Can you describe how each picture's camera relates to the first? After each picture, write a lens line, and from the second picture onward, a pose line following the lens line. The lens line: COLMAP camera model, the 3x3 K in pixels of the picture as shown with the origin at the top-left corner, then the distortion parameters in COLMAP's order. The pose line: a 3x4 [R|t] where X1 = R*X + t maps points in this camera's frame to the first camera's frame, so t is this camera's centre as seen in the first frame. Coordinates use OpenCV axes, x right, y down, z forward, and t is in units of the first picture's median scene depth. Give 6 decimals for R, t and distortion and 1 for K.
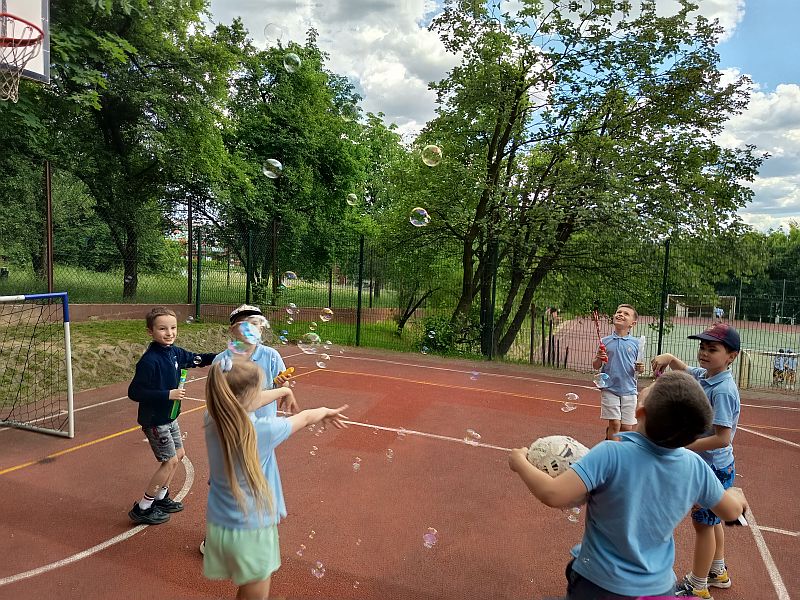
lens RADIAL K [[559.2, 0, 400.0], [0, 559.2, 300.0], [0, 0, 1]] dist [0.074898, -0.108295]
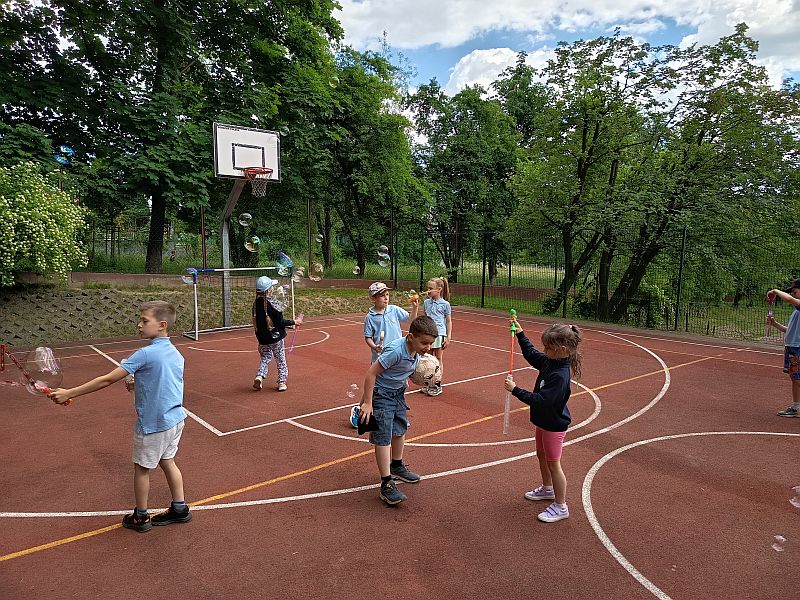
lens RADIAL K [[552.4, 0, 384.9], [0, 552.4, 300.3], [0, 0, 1]] dist [0.072315, -0.000311]
pose [[0.873278, 0.013425, -0.487038, 0.281511], [-0.003633, 0.999772, 0.021044, 0.023584], [0.487210, -0.016608, 0.873127, -0.267559]]
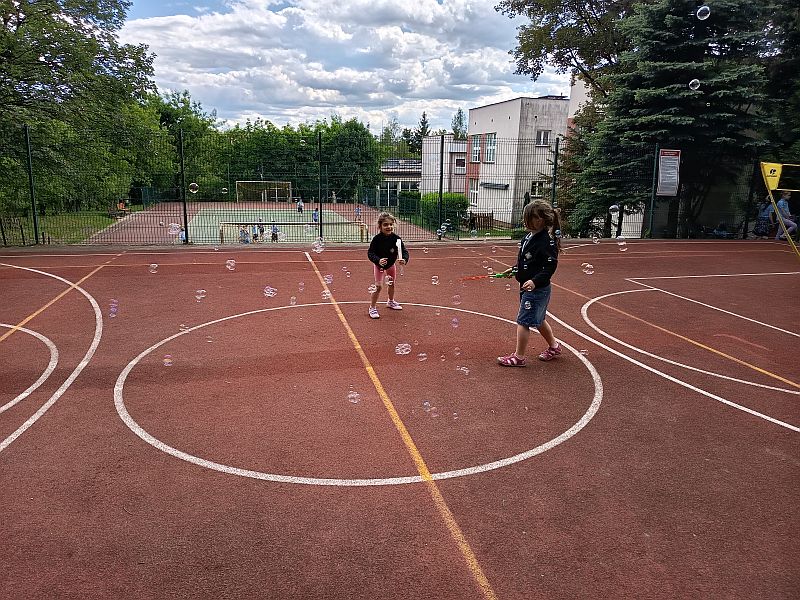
lens RADIAL K [[558.8, 0, 400.0], [0, 558.8, 300.0], [0, 0, 1]] dist [0.036463, -0.055162]
pose [[0.793148, -0.161758, 0.587155, 0.198080], [0.047259, 0.977523, 0.205463, 0.025153], [-0.607193, -0.135214, 0.782965, -0.228382]]
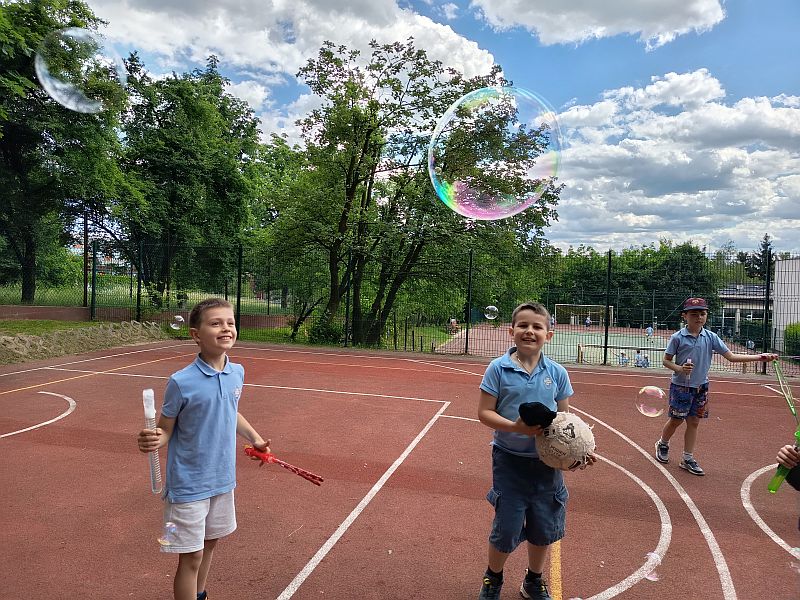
lens RADIAL K [[558.8, 0, 400.0], [0, 558.8, 300.0], [0, 0, 1]] dist [0.036463, -0.055162]
pose [[0.990303, -0.010329, 0.138537, 0.070385], [0.014154, 0.999545, -0.026653, 0.024530], [-0.138199, 0.028355, 0.989999, -0.145537]]
